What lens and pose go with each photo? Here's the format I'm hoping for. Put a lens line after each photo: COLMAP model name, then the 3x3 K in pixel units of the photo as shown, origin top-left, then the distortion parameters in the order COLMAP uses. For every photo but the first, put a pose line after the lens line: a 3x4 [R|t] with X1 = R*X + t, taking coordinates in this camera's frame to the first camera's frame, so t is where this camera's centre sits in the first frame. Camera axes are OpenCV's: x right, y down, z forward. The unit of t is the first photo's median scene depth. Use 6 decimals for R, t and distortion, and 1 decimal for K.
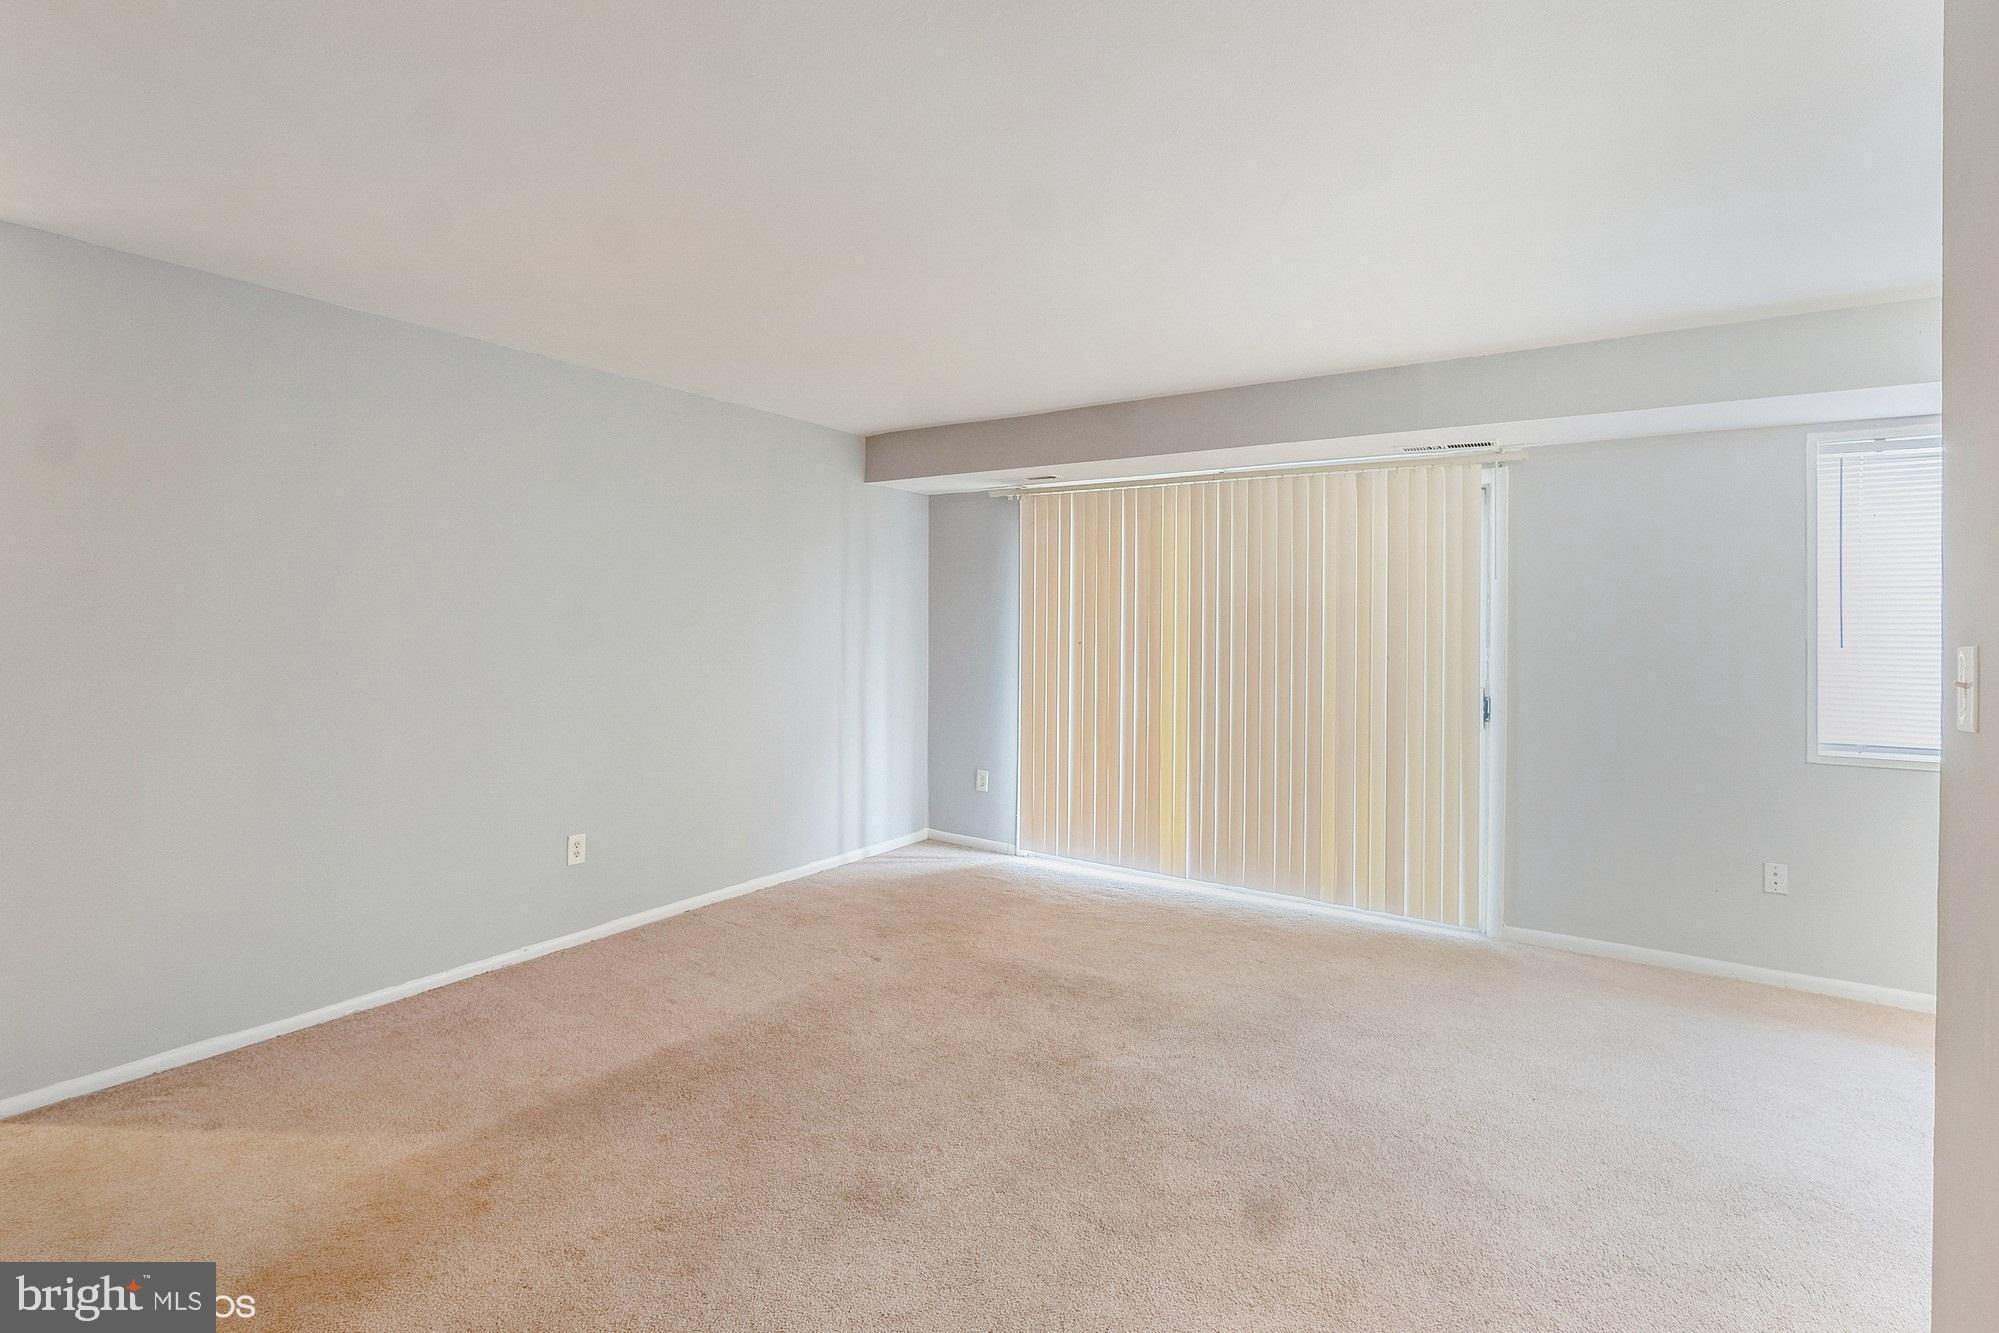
lens RADIAL K [[952.7, 0, 998.6], [0, 952.7, 618.9], [0, 0, 1]] dist [-0.001228, -0.000057]
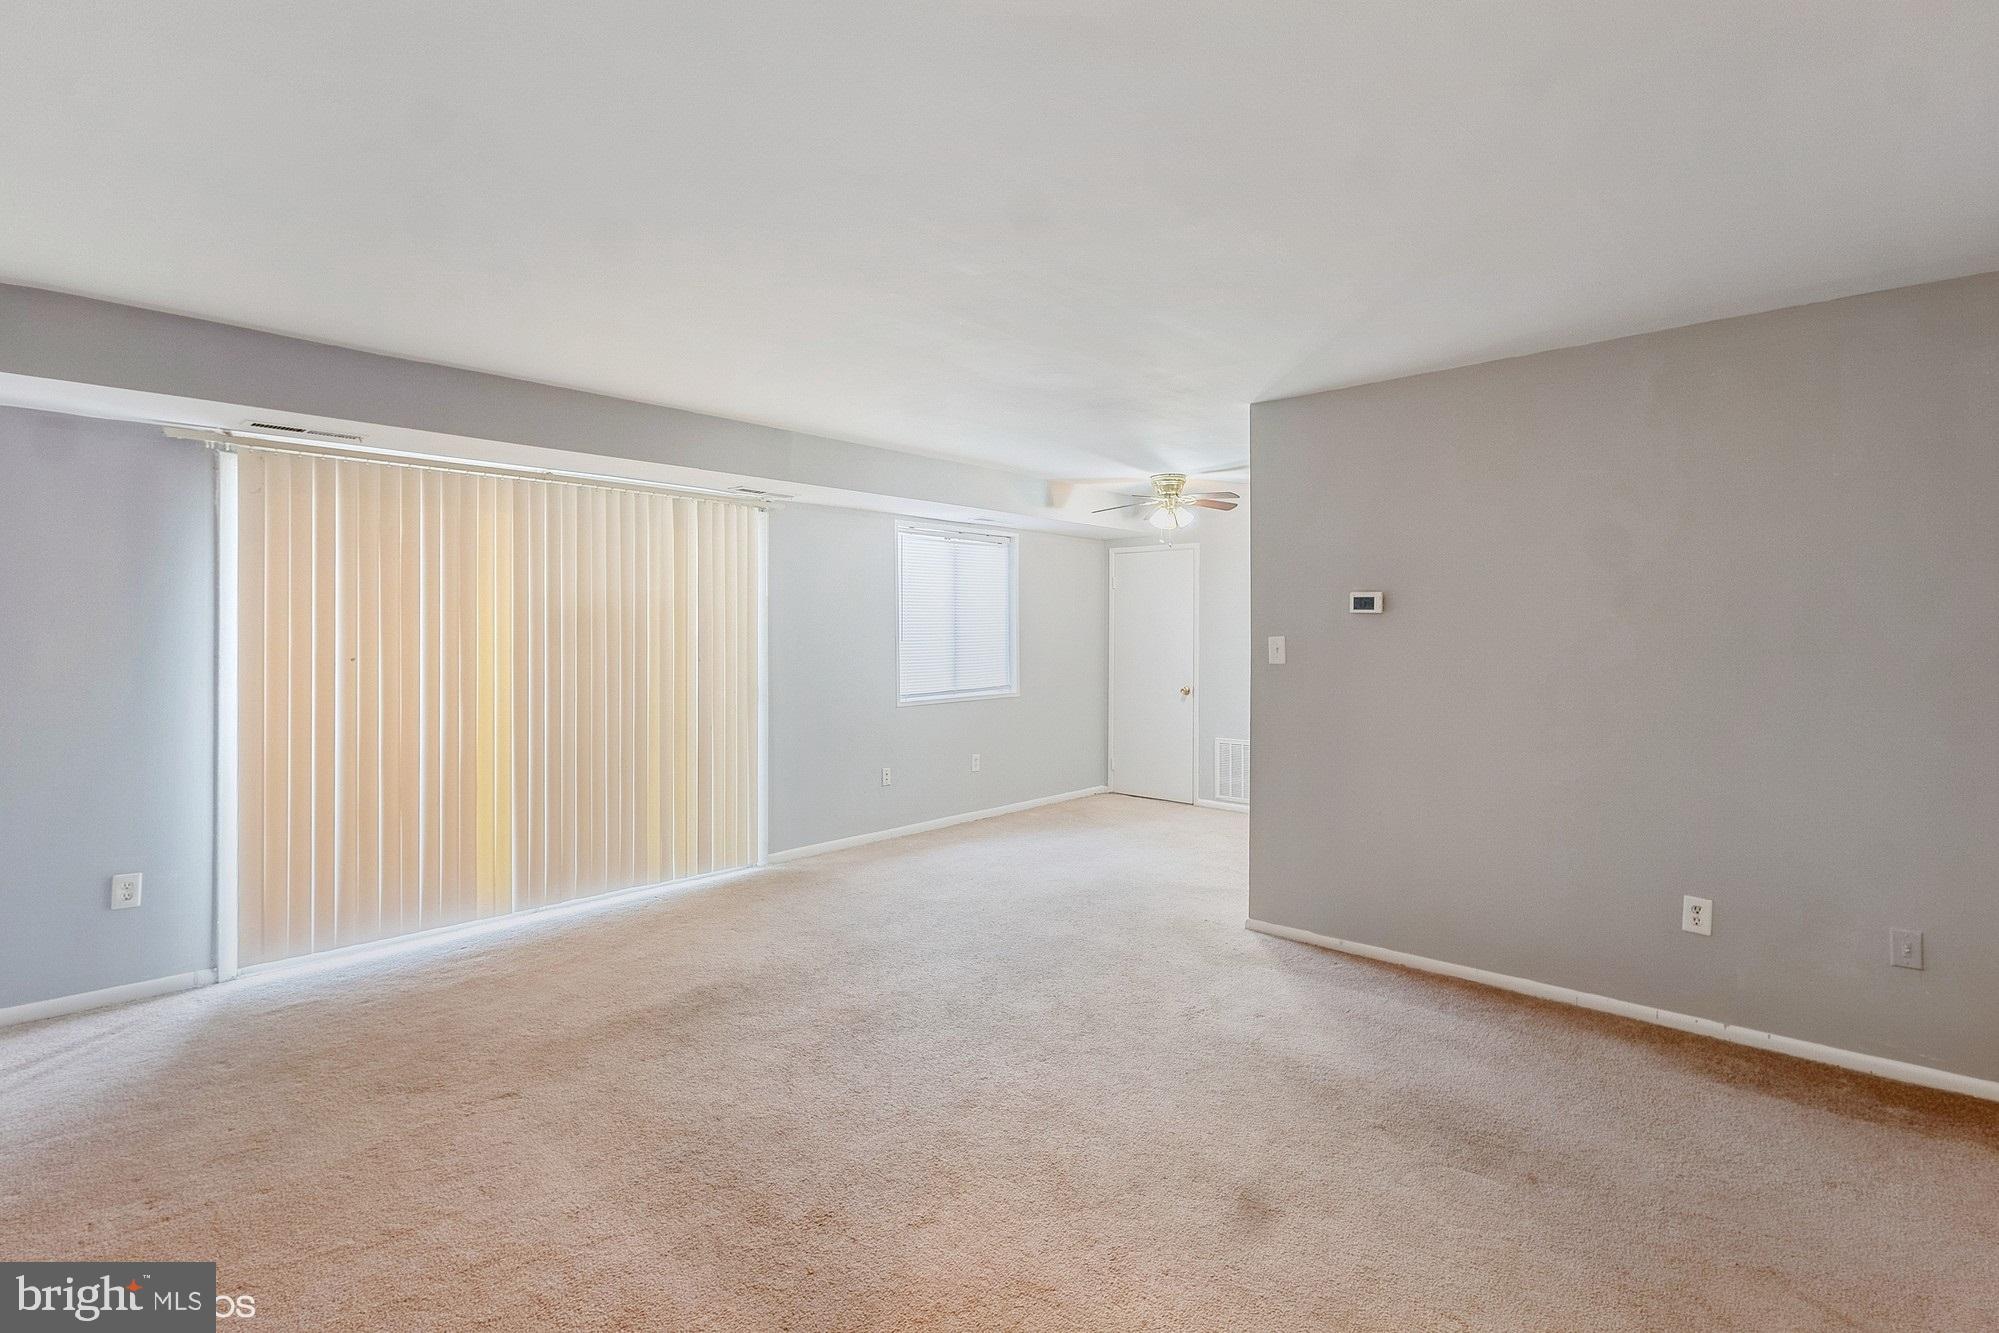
lens RADIAL K [[936.3, 0, 995.6], [0, 936.3, 618.6], [0, 0, 1]] dist [0.000296, 0.000048]
pose [[0.155410, 0.003224, 0.987845, -0.642925], [-0.000562, 0.999995, -0.003175, -0.005382], [-0.987850, -0.000062, 0.155411, 0.427058]]
